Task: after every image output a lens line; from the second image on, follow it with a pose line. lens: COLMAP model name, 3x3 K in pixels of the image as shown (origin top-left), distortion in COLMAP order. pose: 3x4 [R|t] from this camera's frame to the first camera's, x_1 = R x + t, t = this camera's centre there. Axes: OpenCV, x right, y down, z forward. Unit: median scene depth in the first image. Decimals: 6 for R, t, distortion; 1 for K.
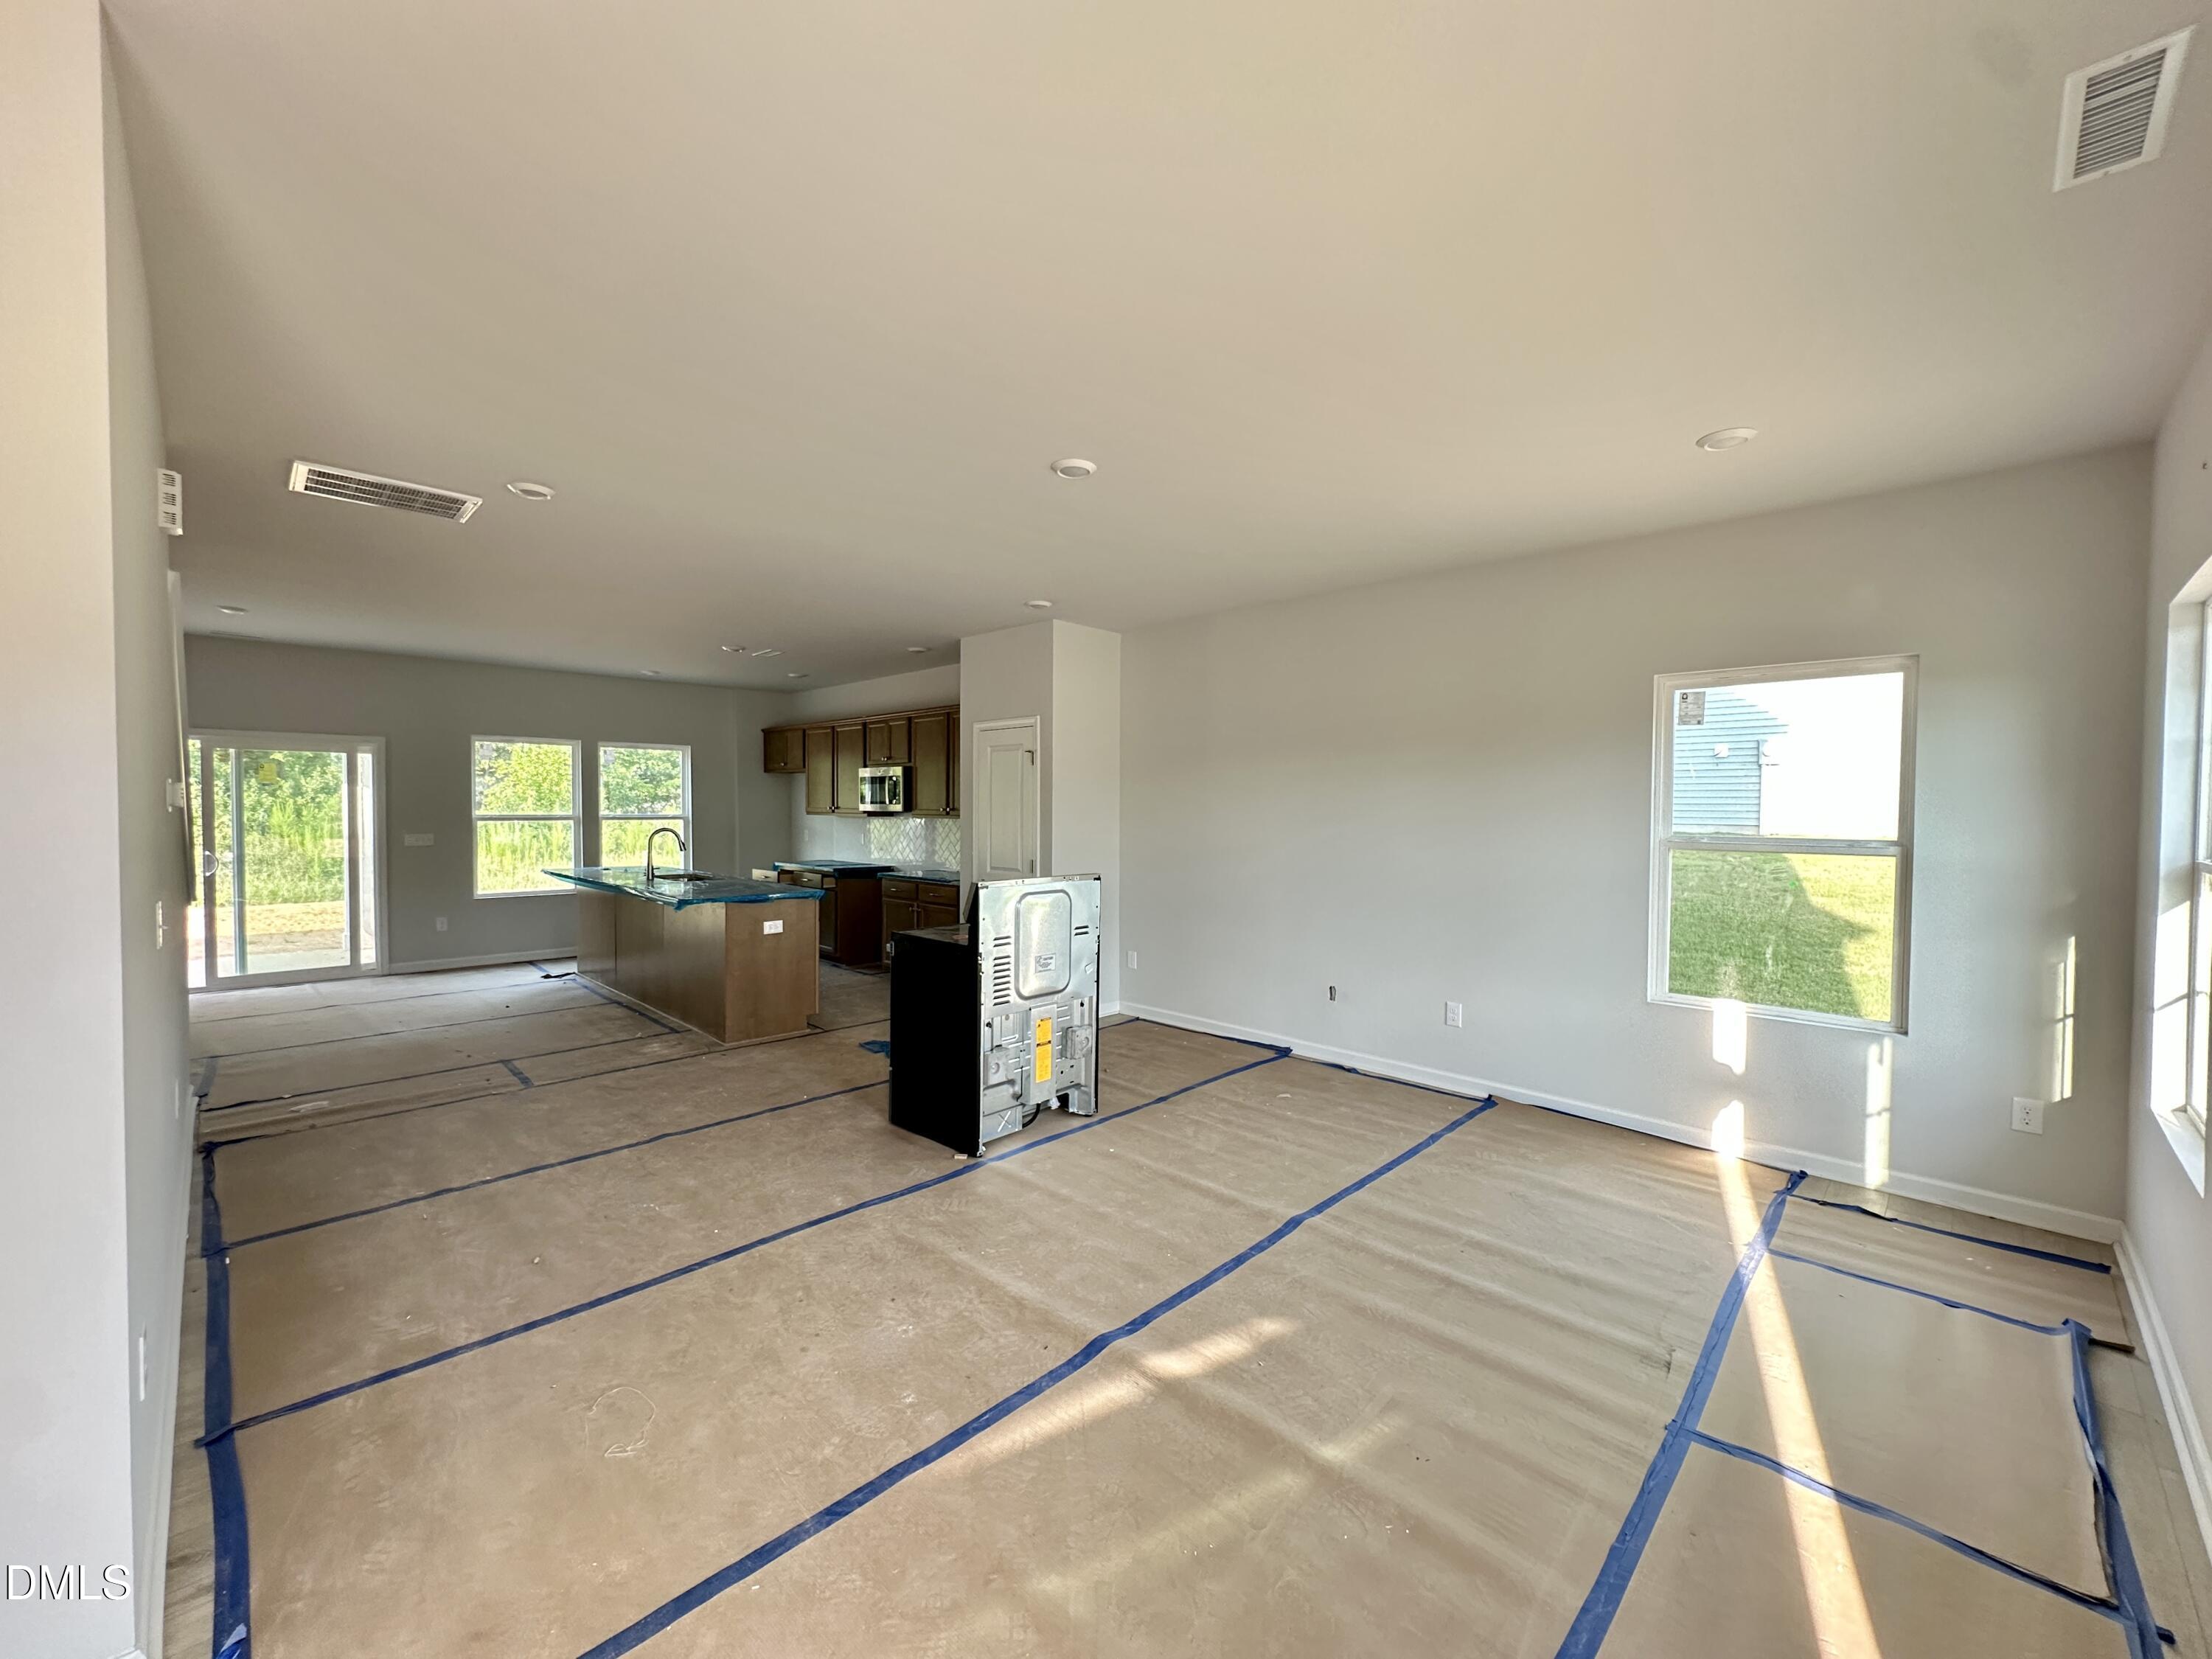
lens RADIAL K [[889.0, 0, 1085.5], [0, 889.0, 837.1], [0, 0, 1]] dist [-0.001121, -0.000236]
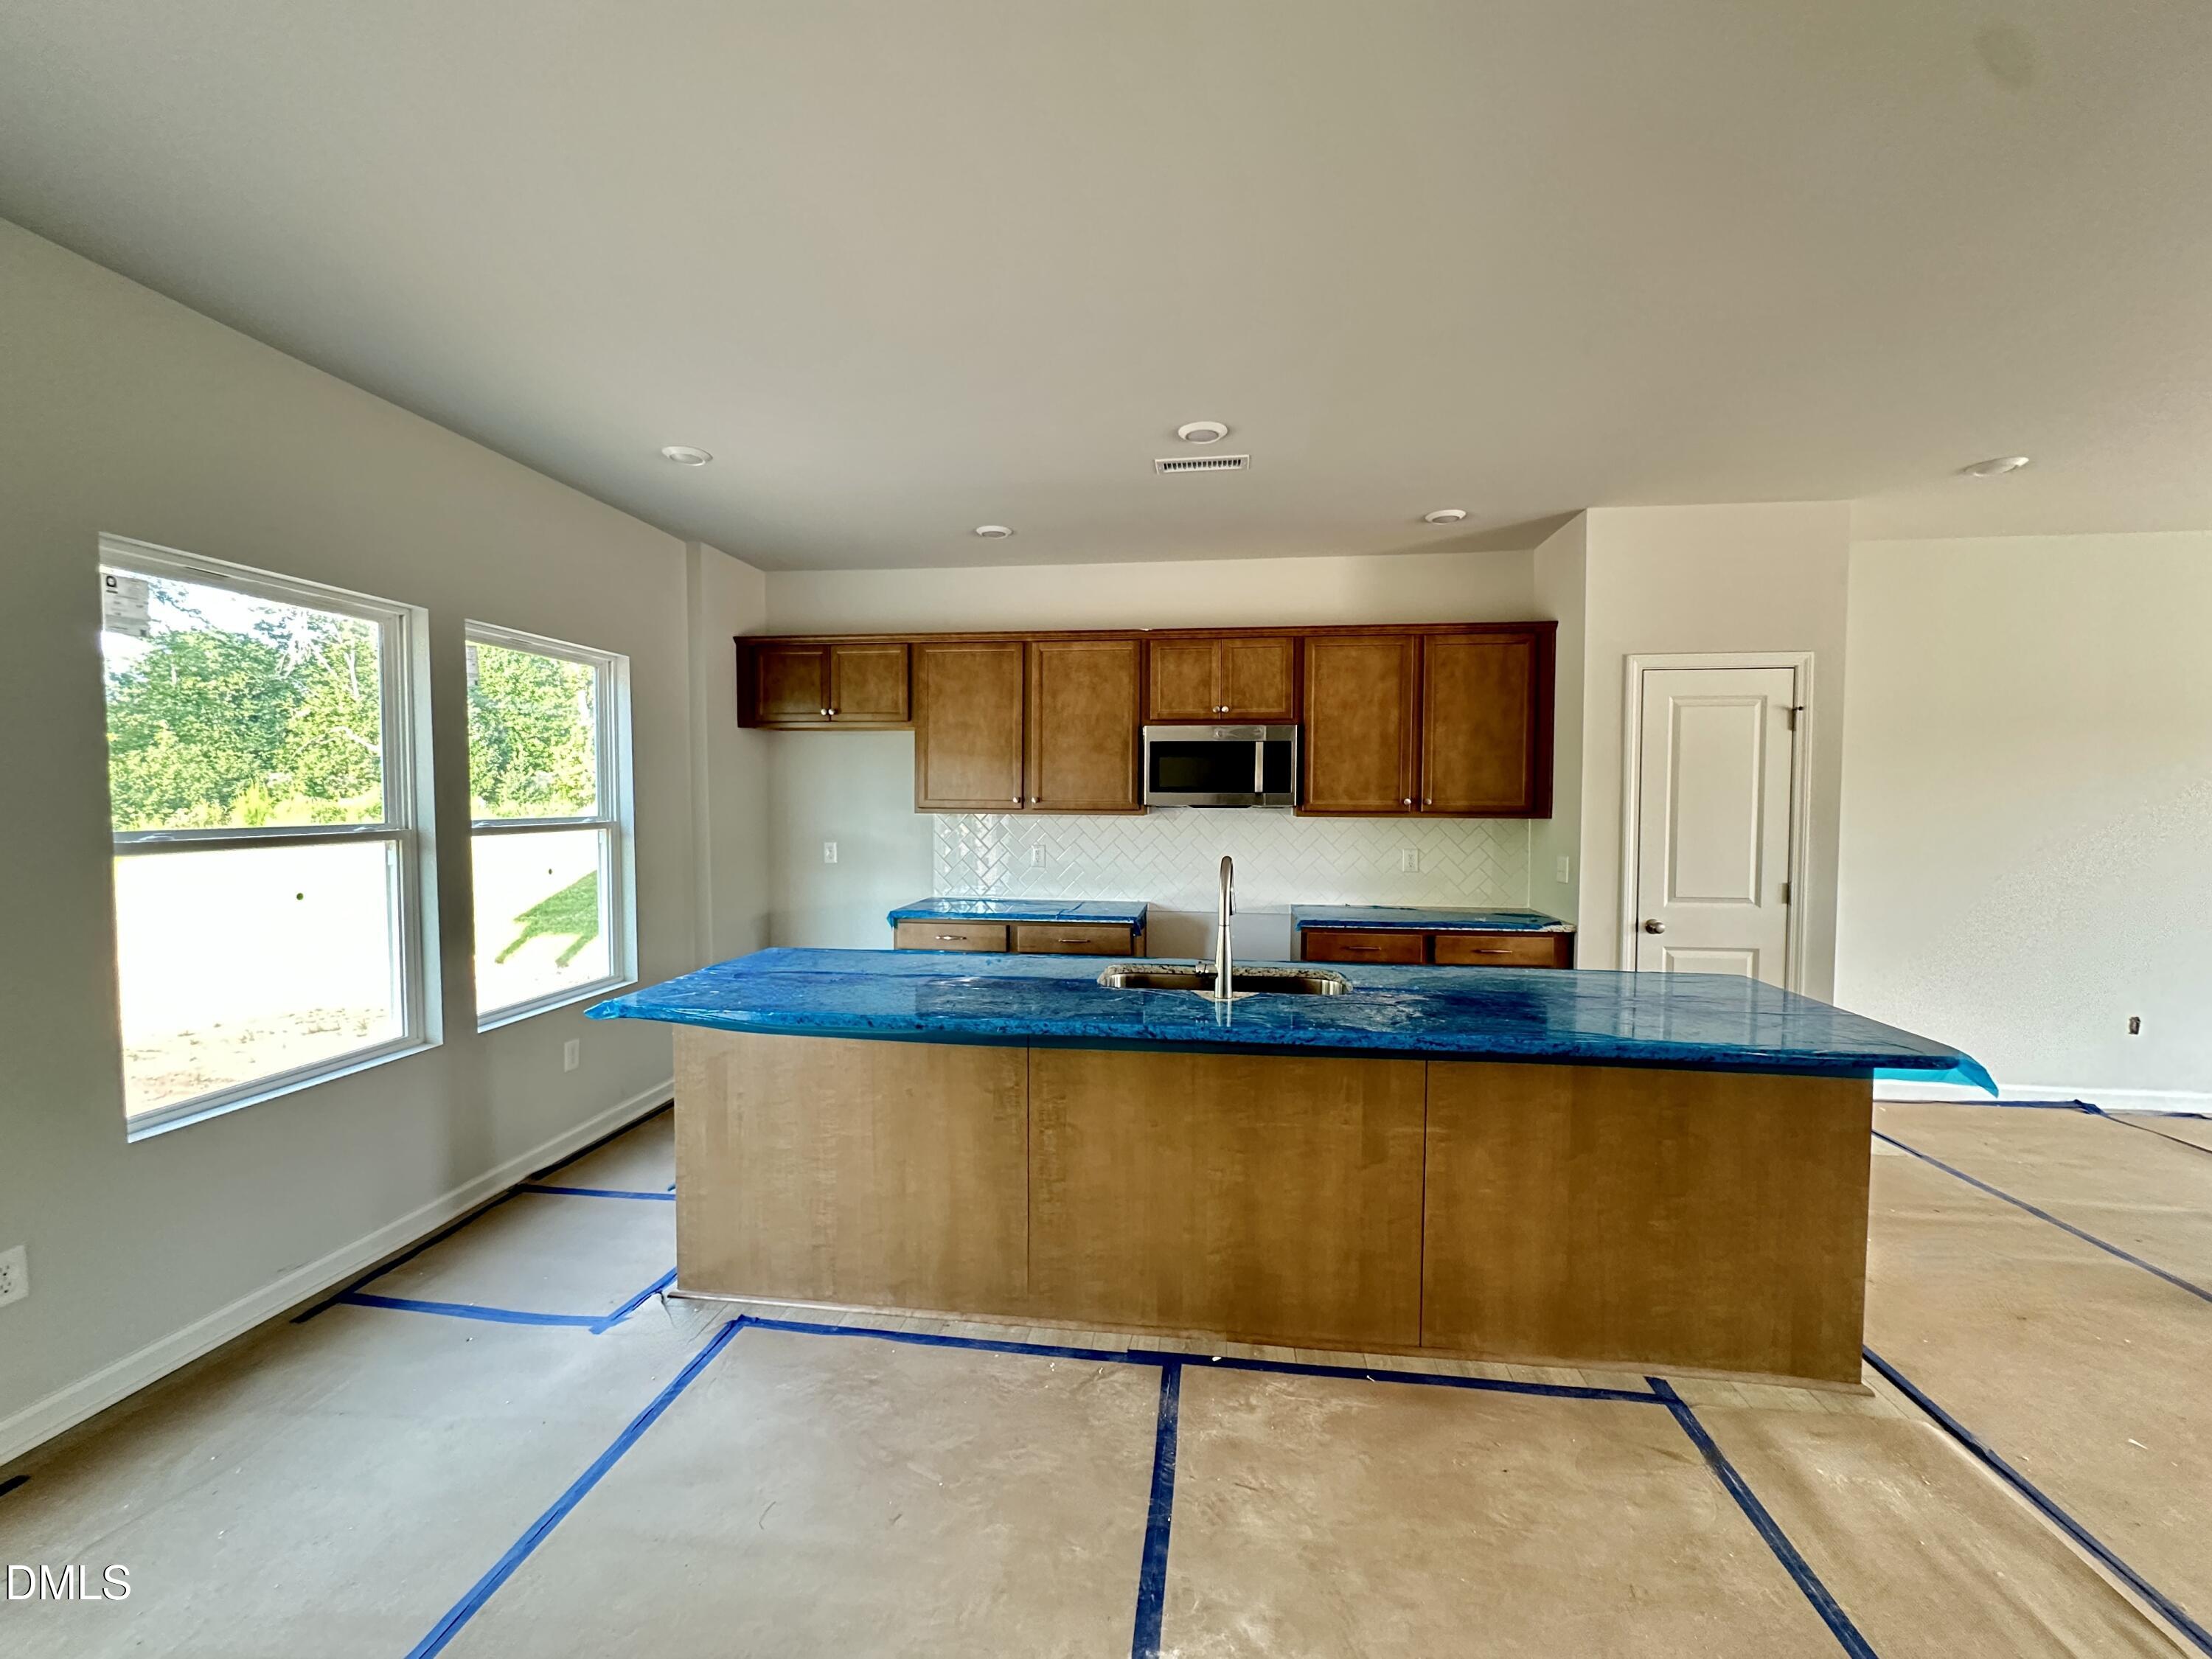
lens RADIAL K [[889.0, 0, 1085.5], [0, 889.0, 837.1], [0, 0, 1]] dist [-0.001121, -0.000236]
pose [[0.784409, -0.027337, 0.619641, -0.579443], [0.022836, 0.999624, 0.015192, -0.018114], [-0.619824, 0.002233, 0.784738, 0.567061]]
